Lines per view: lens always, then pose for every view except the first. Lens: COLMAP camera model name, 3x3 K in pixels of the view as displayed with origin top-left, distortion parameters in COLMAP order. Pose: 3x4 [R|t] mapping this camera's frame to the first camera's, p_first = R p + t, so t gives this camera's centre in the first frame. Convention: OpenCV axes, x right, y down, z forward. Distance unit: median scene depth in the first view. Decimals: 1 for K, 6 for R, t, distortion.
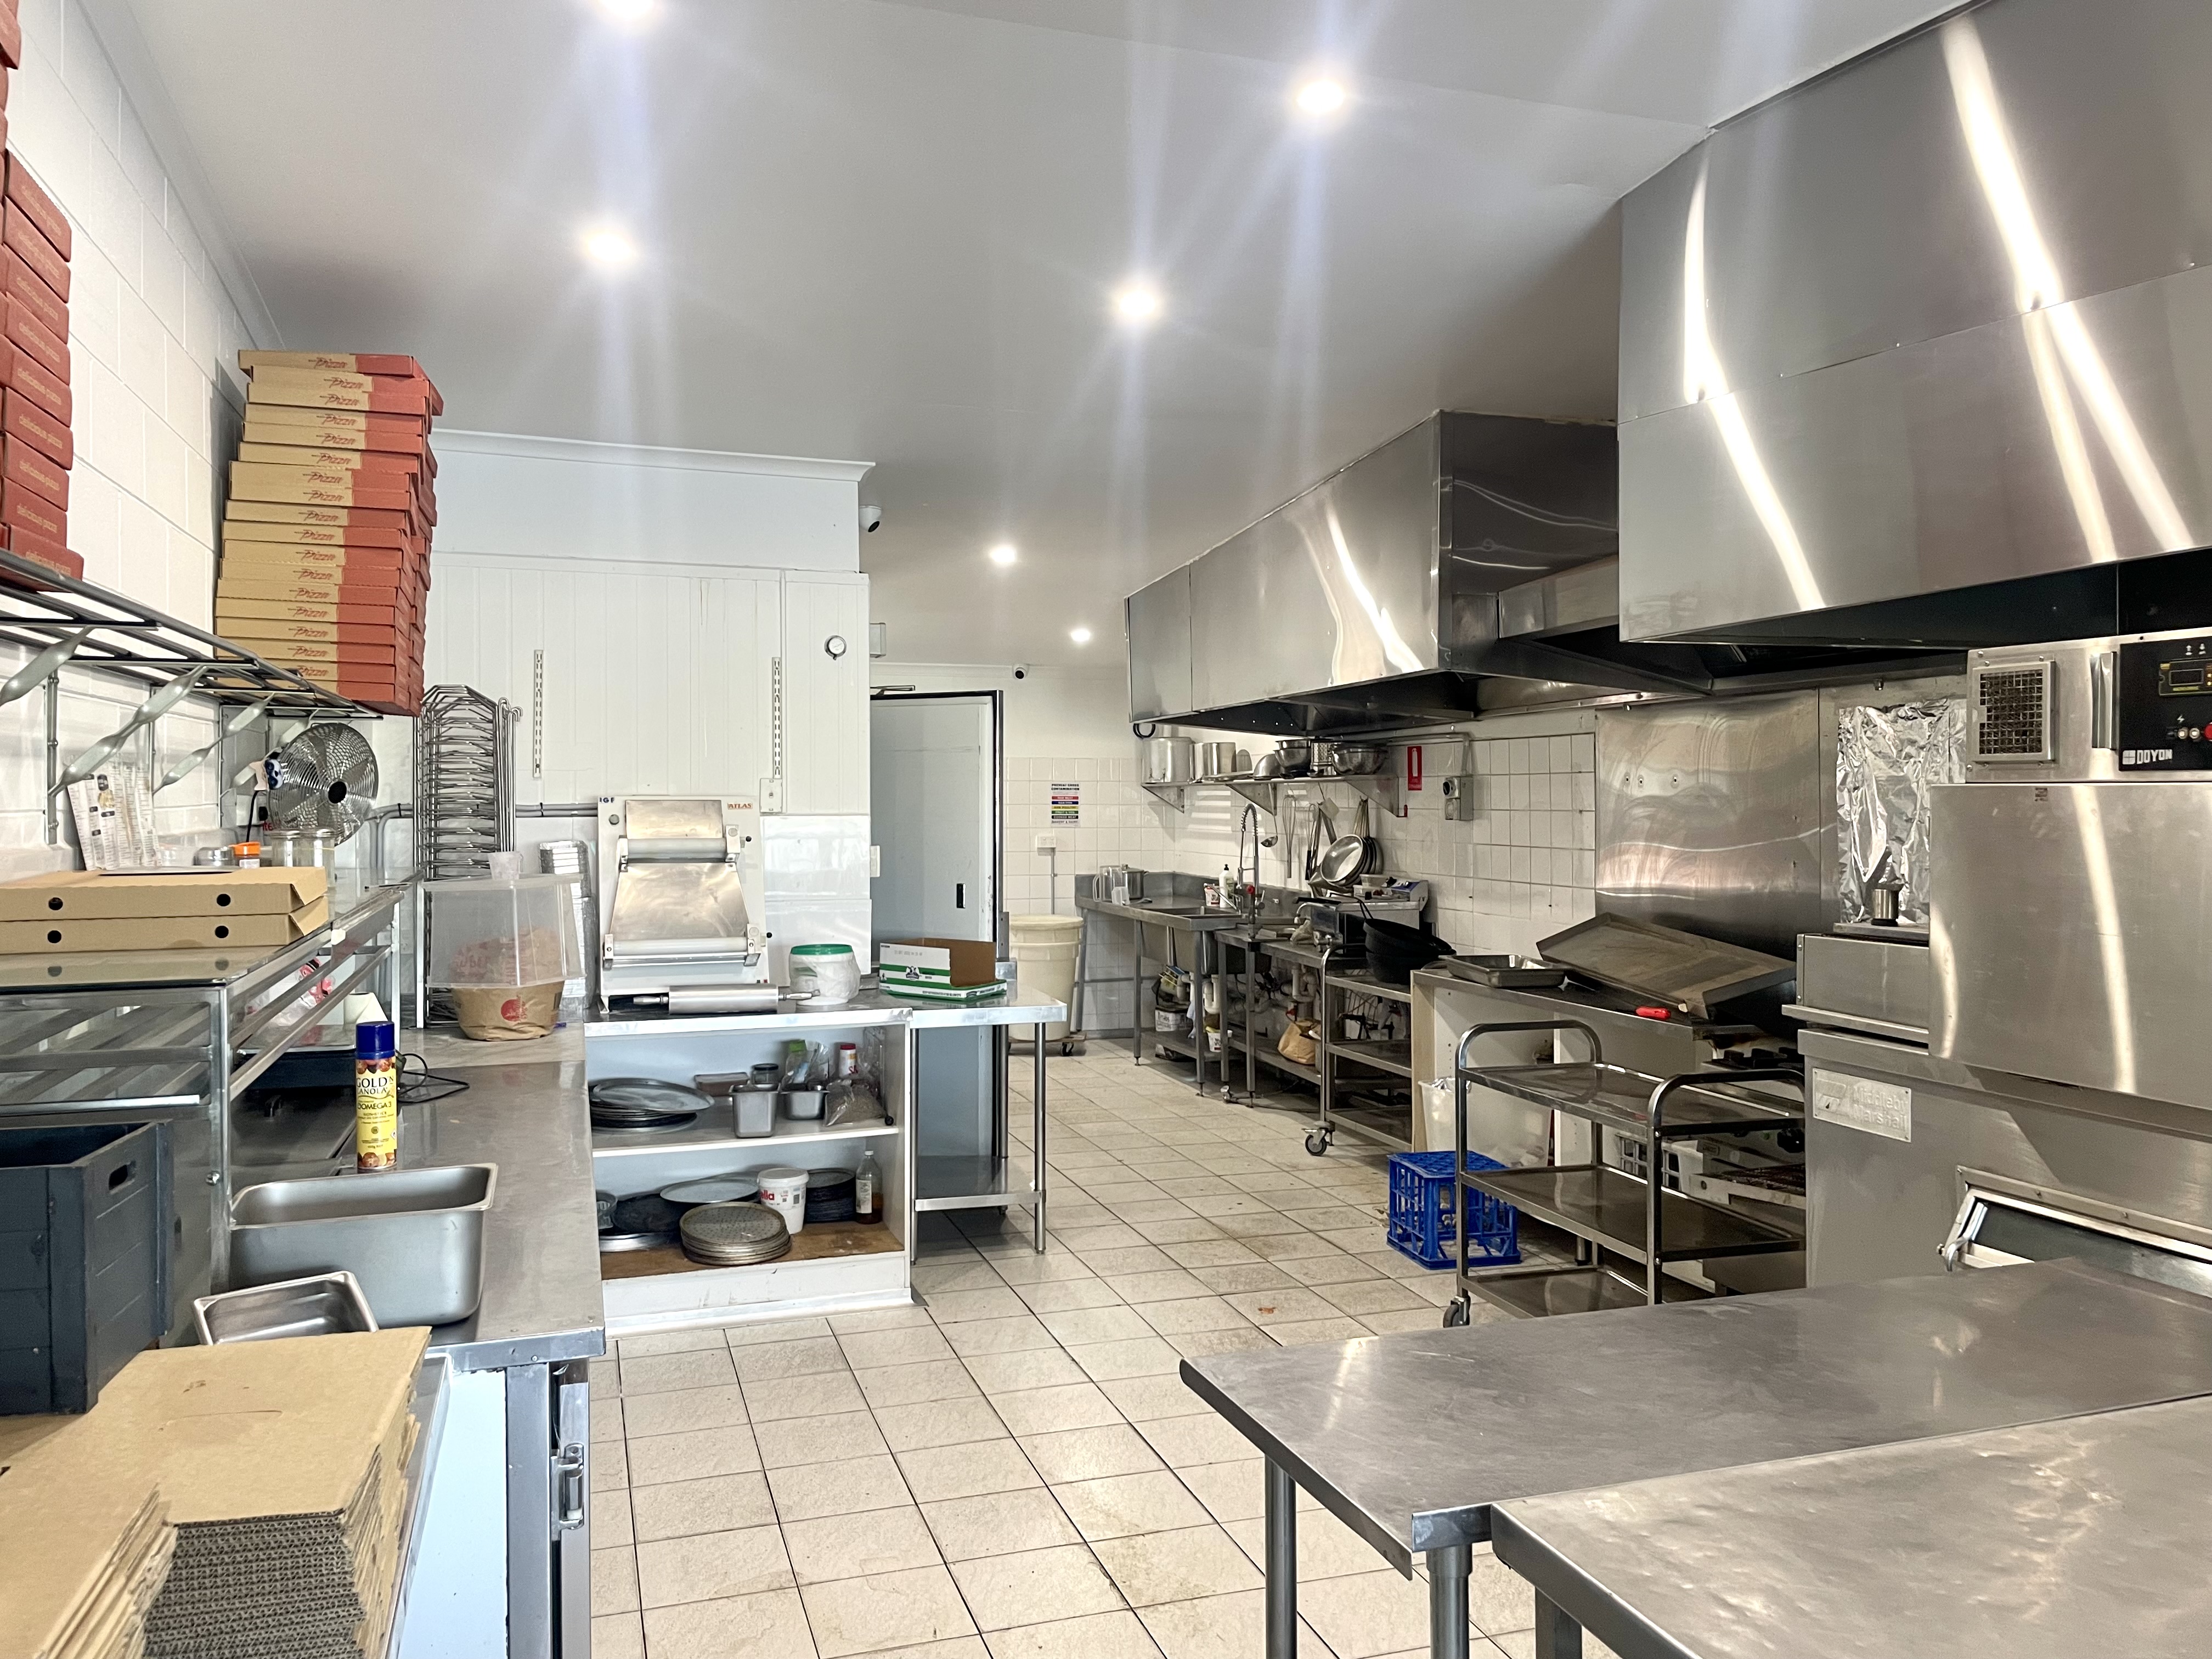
lens RADIAL K [[1678.8, 0, 1103.5], [0, 1678.8, 767.9], [0, 0, 1]] dist [0.076821, -0.002556]
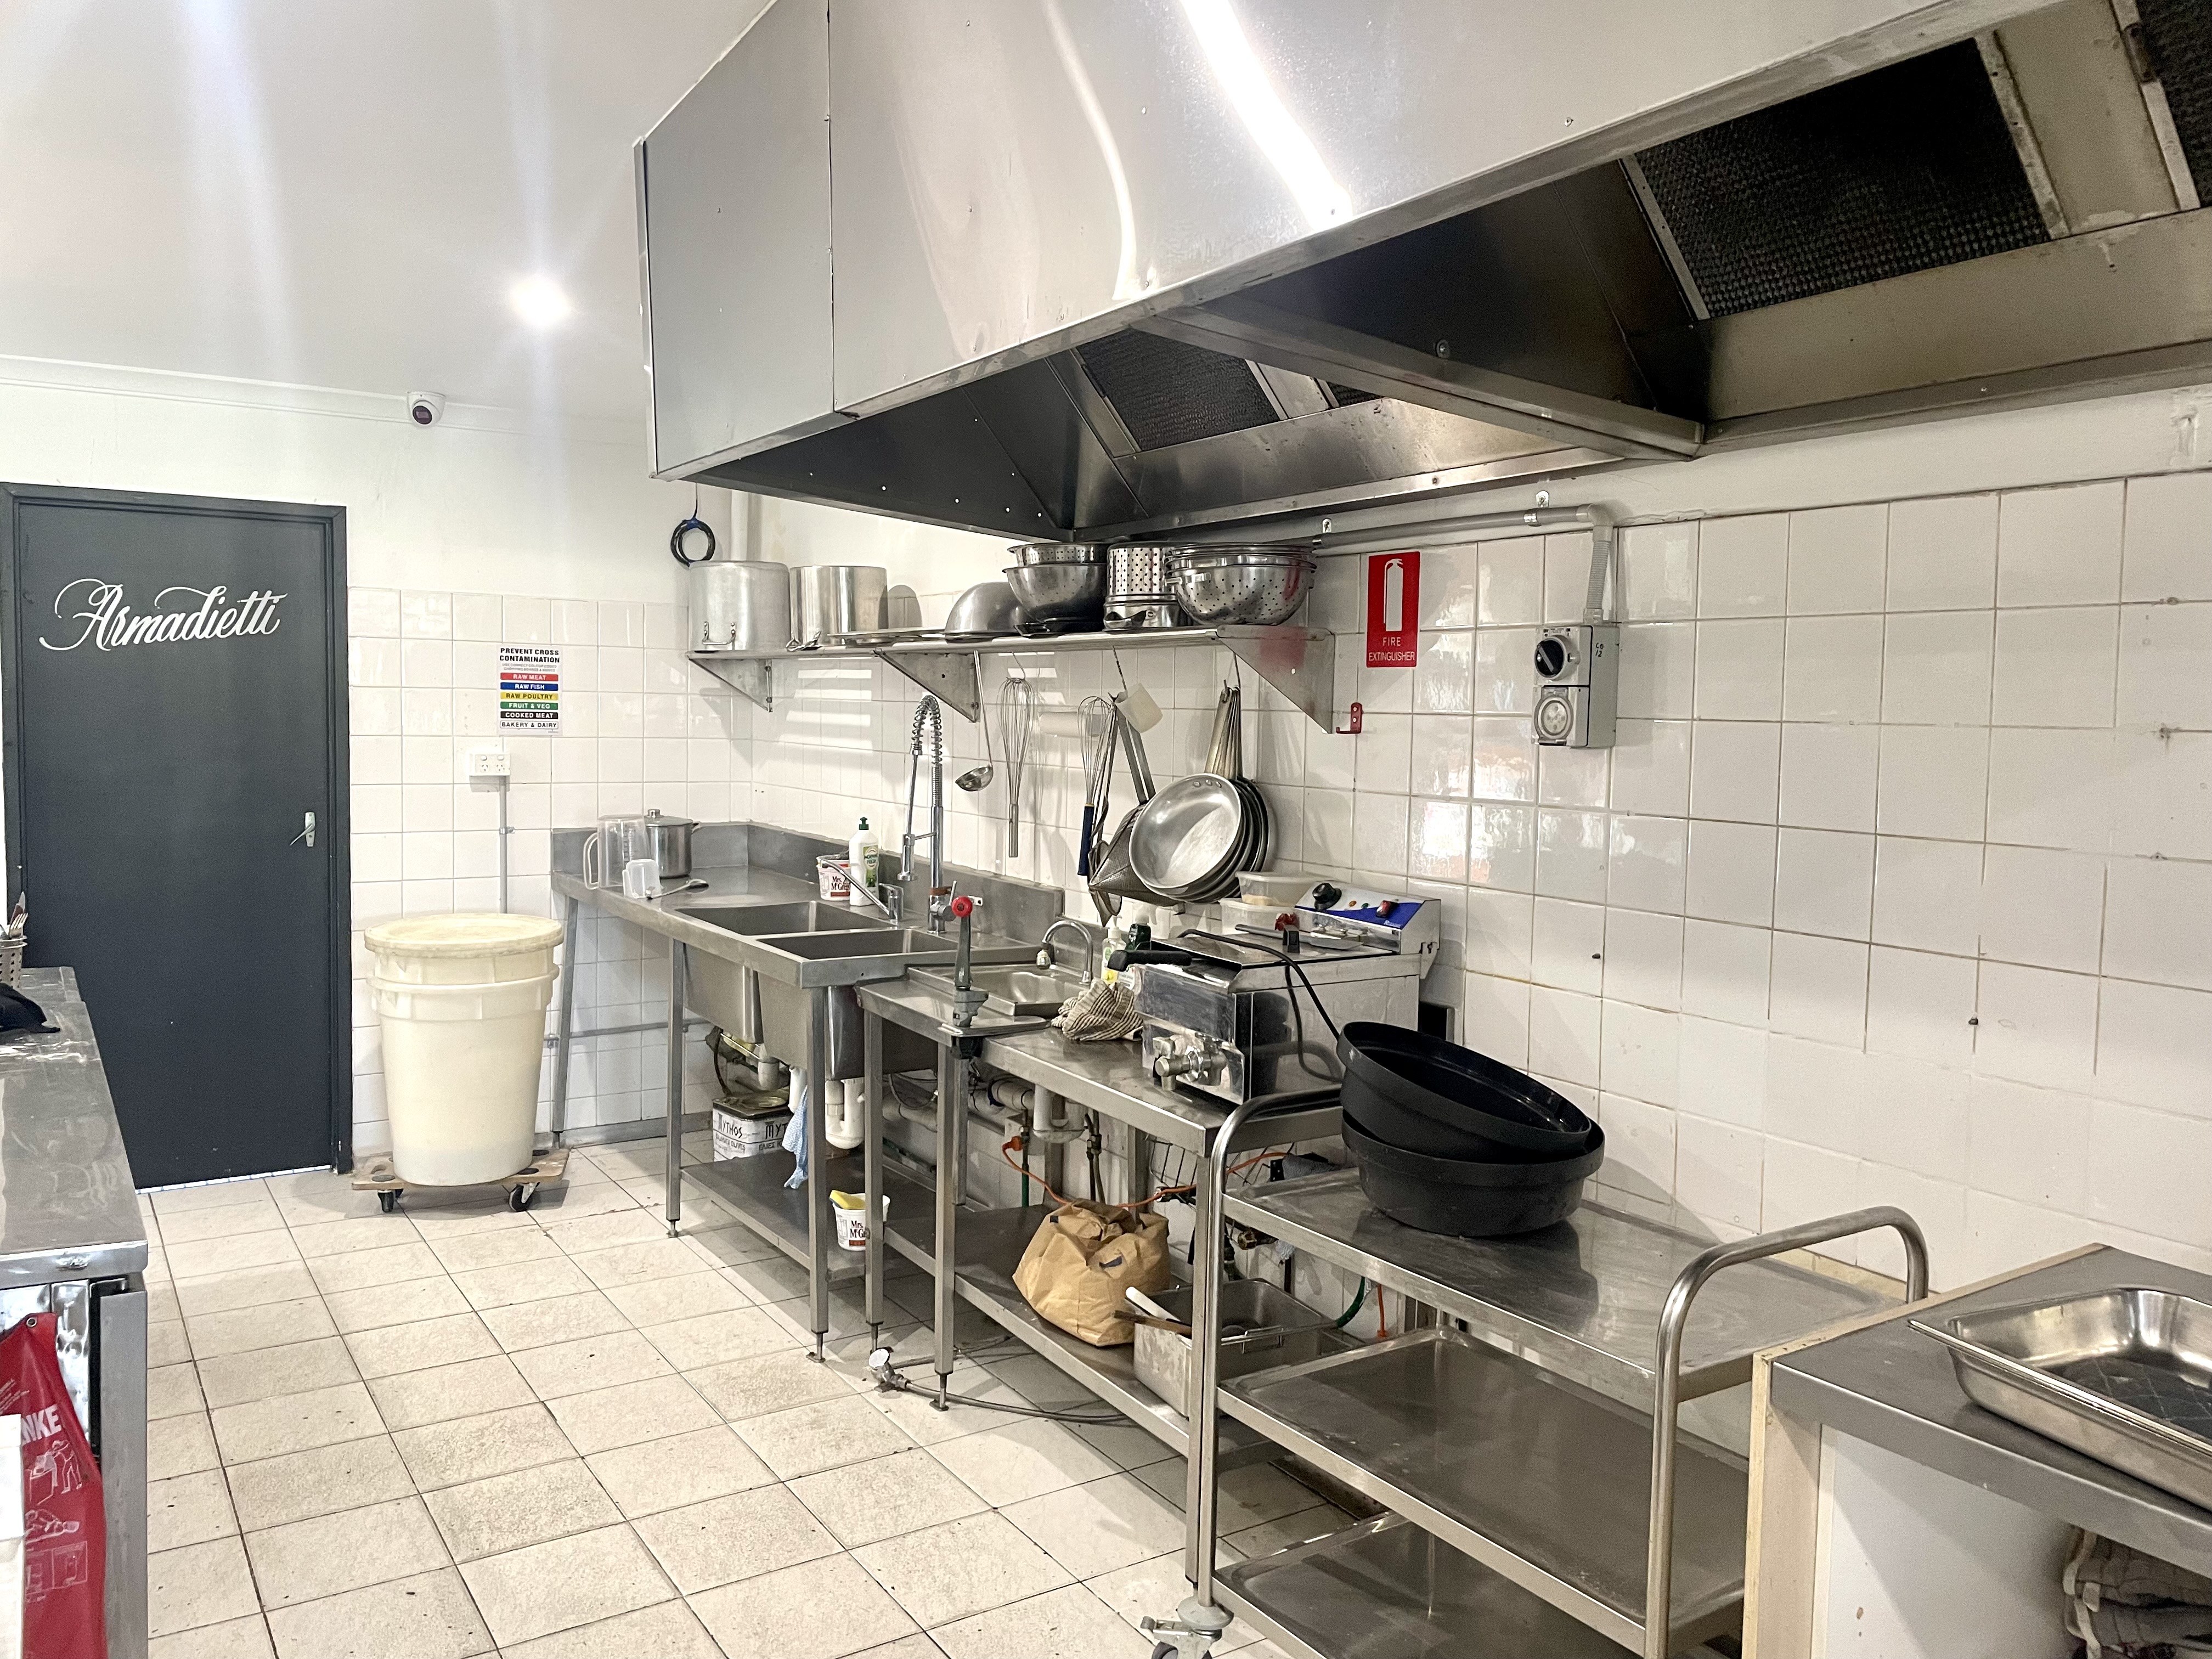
lens RADIAL K [[1691.8, 0, 1099.7], [0, 1691.8, 803.0], [0, 0, 1]] dist [0.084027, -0.100994]
pose [[0.967214, 0.002338, 0.253953, 0.017967], [-0.023037, 0.996643, 0.078564, 0.016362], [-0.252916, -0.081839, 0.964021, 0.666048]]
